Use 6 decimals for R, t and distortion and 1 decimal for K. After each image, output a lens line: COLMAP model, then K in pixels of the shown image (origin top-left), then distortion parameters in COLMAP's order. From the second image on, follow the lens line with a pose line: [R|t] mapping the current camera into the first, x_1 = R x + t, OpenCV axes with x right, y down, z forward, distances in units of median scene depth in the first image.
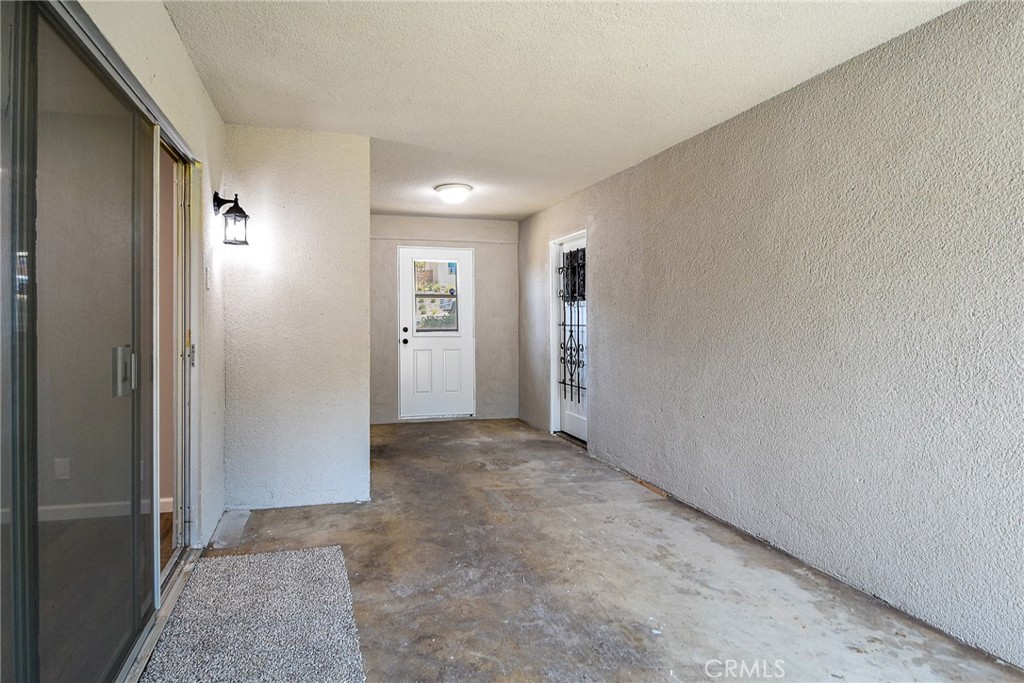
lens RADIAL K [[875.5, 0, 512.8], [0, 875.5, 339.0], [0, 0, 1]] dist [-0.001251, -0.006840]
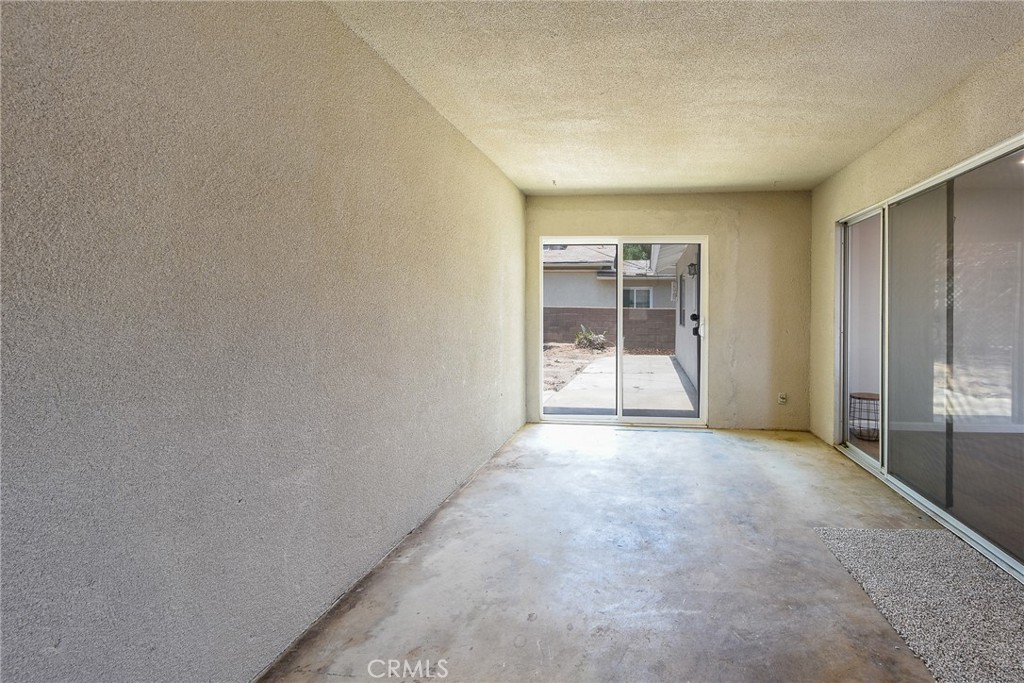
lens RADIAL K [[875.5, 0, 512.8], [0, 875.5, 337.4], [0, 0, 1]] dist [-0.001251, -0.006840]
pose [[-0.936674, -0.018706, 0.349703, -0.122406], [0.000029, 0.998568, 0.053493, -0.038432], [-0.350203, 0.050116, -0.935332, 1.757312]]
